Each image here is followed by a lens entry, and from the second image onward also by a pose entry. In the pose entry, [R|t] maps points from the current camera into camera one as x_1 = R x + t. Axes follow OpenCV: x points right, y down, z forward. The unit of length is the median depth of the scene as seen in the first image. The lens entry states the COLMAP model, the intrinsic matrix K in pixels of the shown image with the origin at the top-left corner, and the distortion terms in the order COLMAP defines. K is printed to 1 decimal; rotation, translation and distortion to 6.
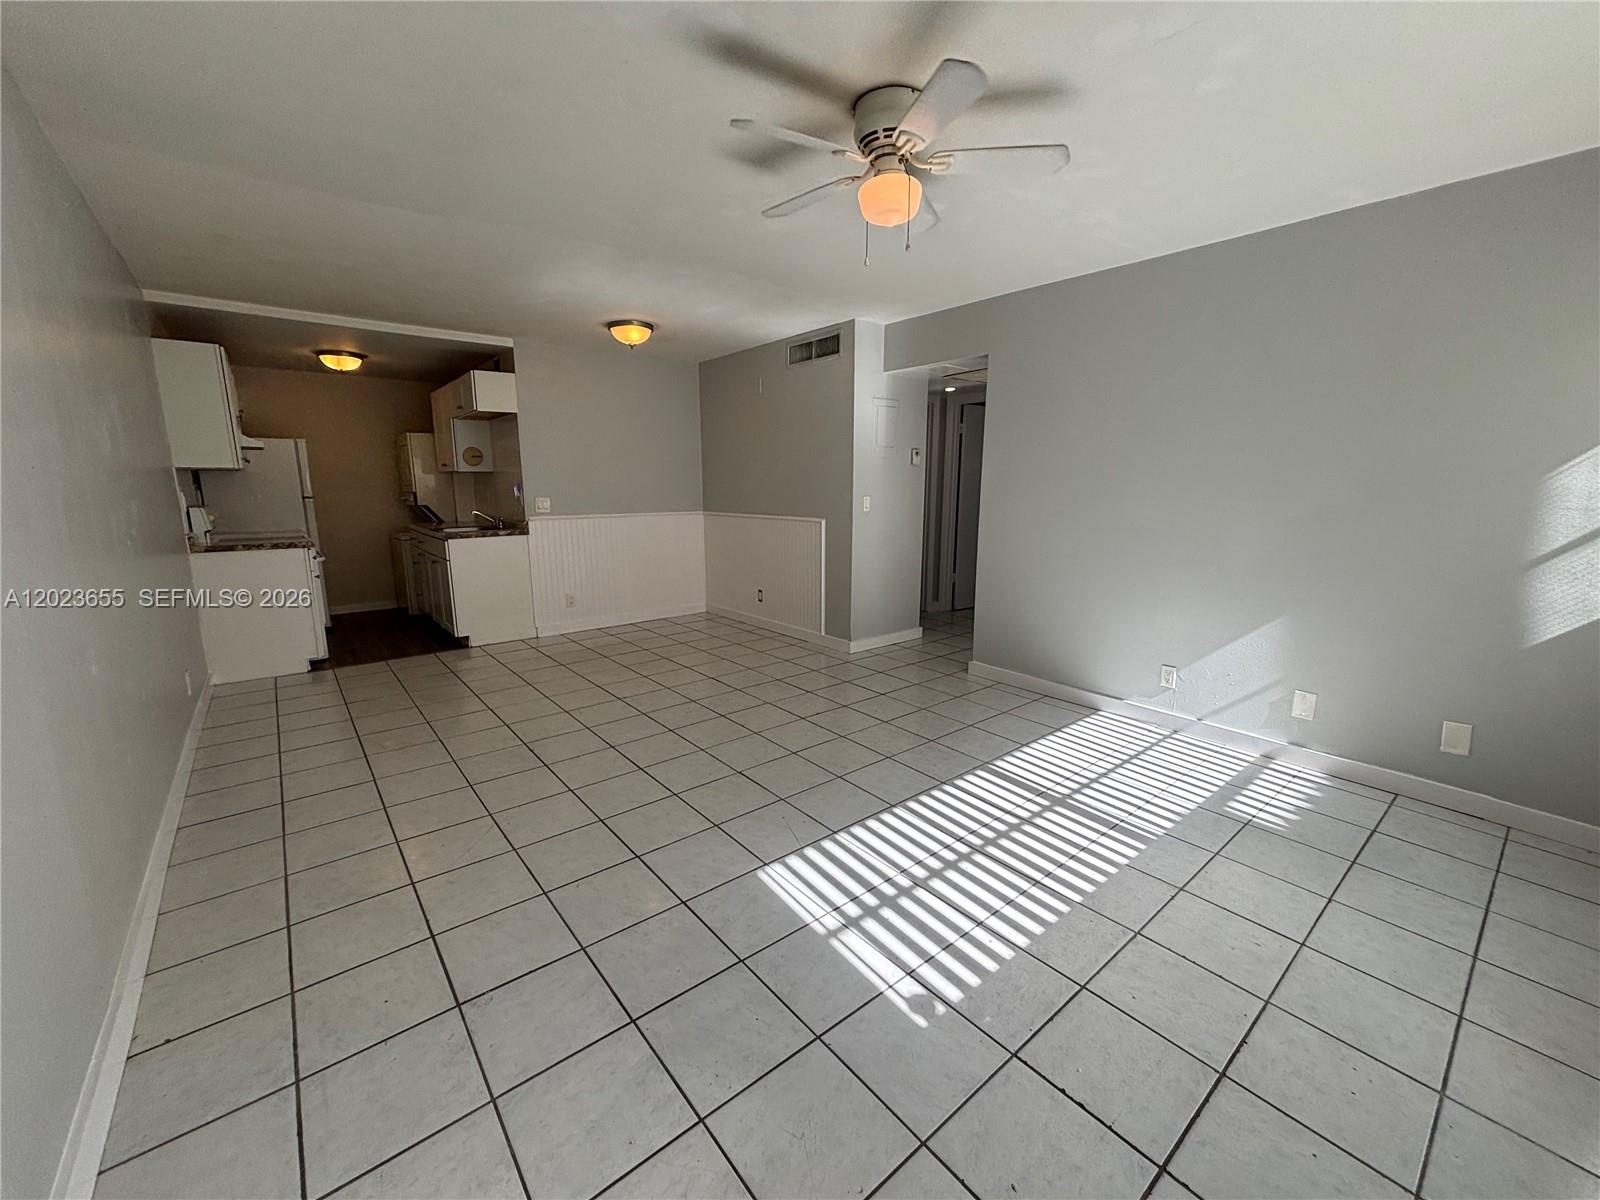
lens RADIAL K [[641.2, 0, 799.1], [0, 641.2, 602.2], [0, 0, 1]] dist [-0.002736, -0.000530]
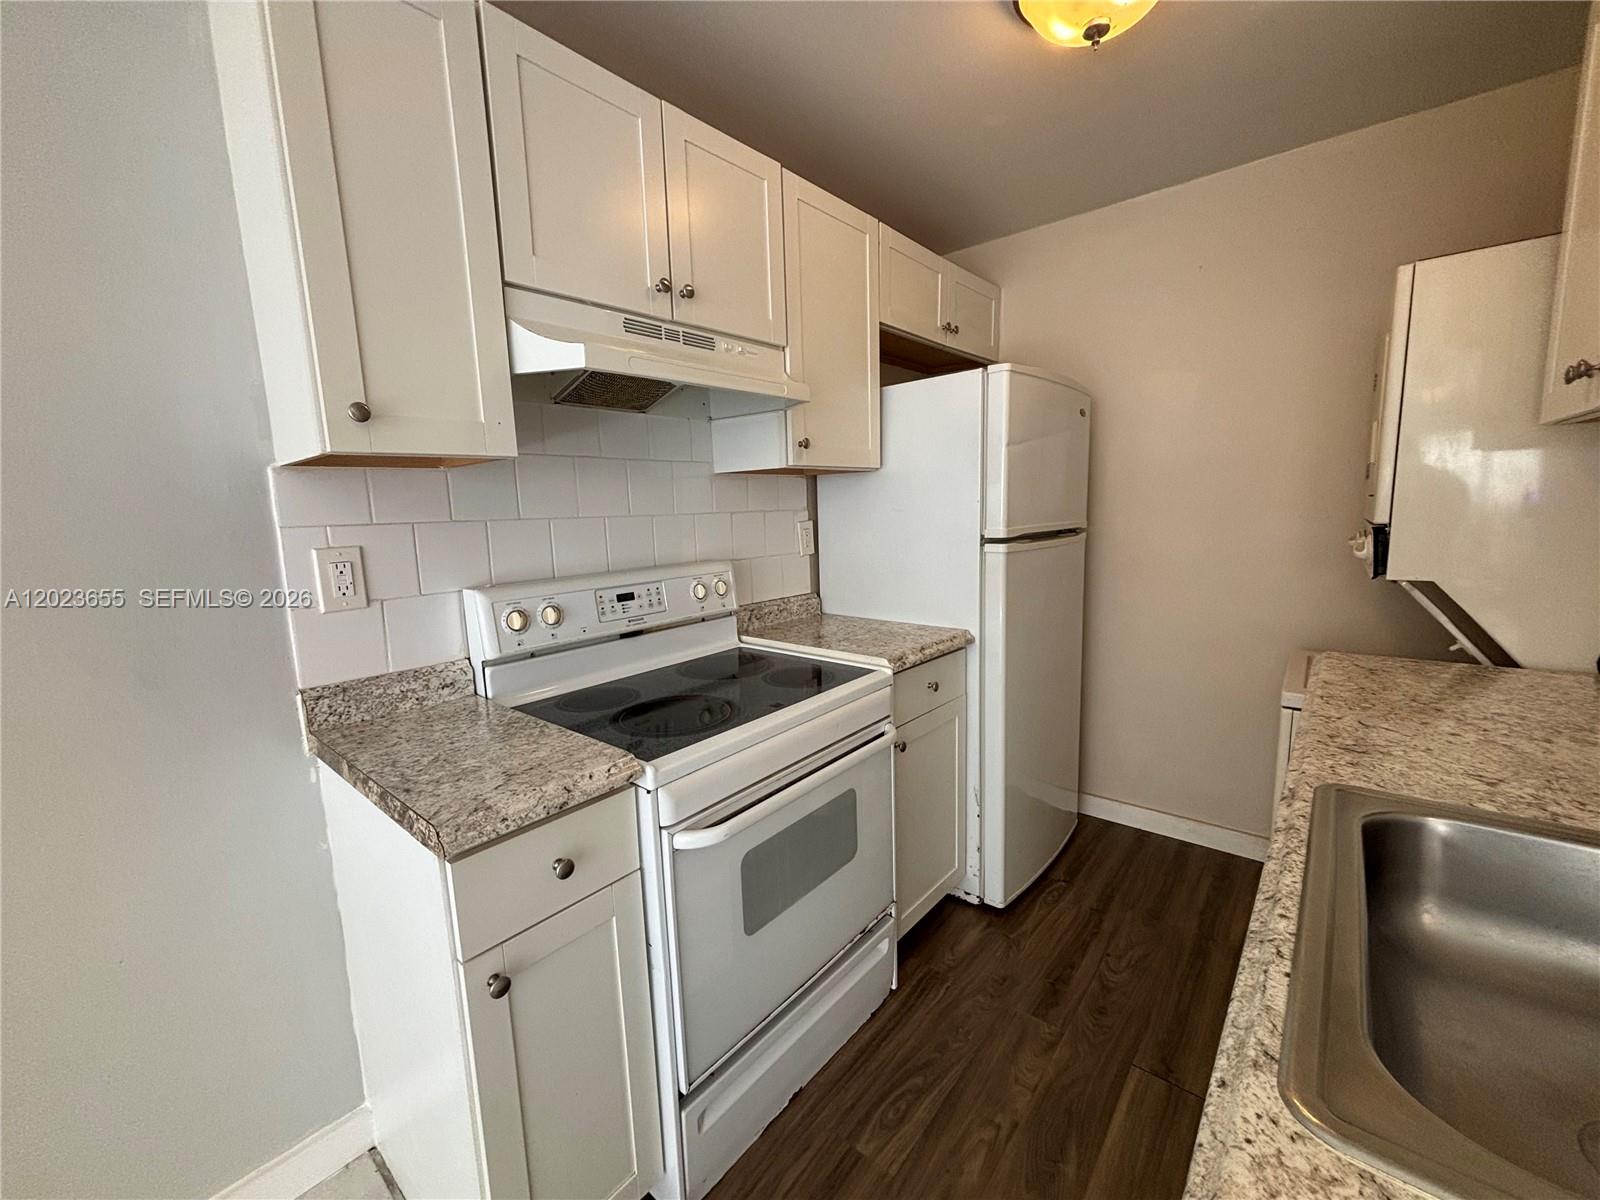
lens RADIAL K [[641.2, 0, 799.1], [0, 641.2, 602.2], [0, 0, 1]] dist [-0.002736, -0.000530]
pose [[0.178146, 0.139587, -0.974053, -0.457200], [-0.151720, 0.981946, 0.112970, -0.155565], [0.972237, 0.127658, 0.196108, 0.844325]]
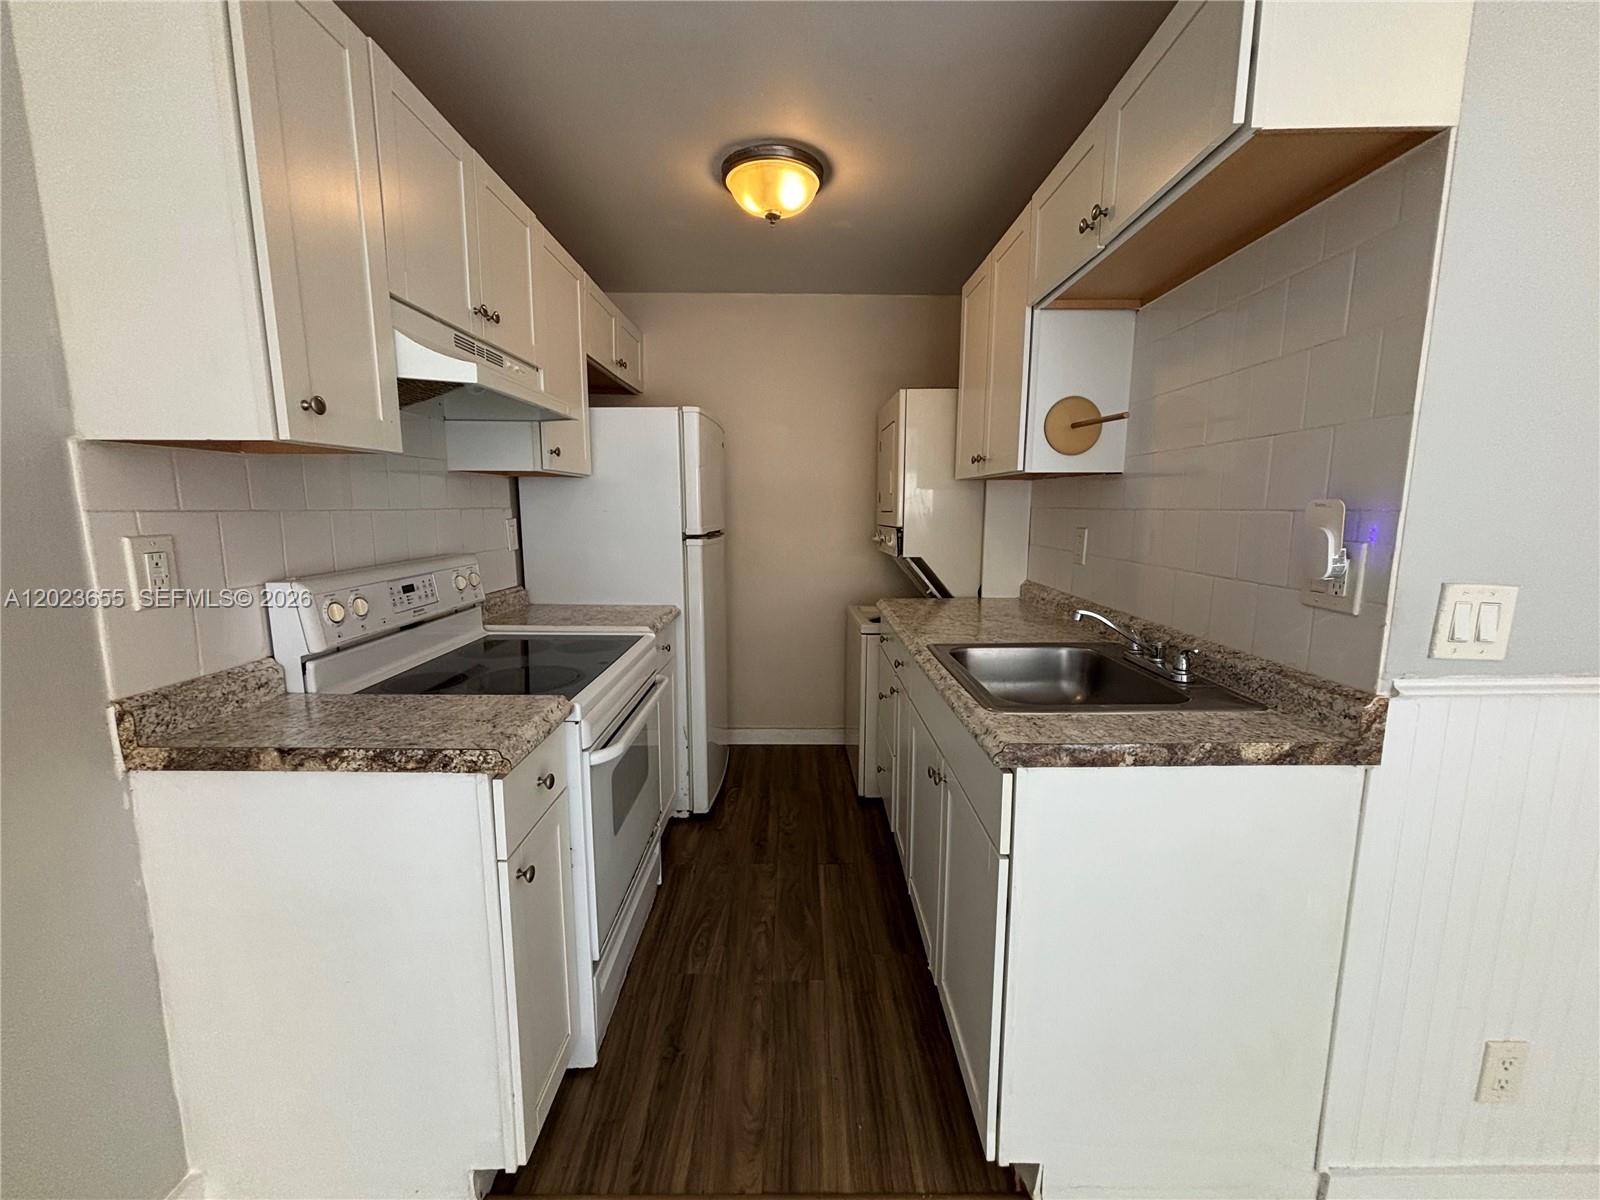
lens RADIAL K [[641.2, 0, 799.1], [0, 641.2, 602.2], [0, 0, 1]] dist [-0.002736, -0.000530]
pose [[0.776525, 0.096548, -0.622646, -0.426064], [-0.120867, 0.992664, 0.003186, -0.129119], [0.618386, 0.072783, 0.782497, 0.700206]]
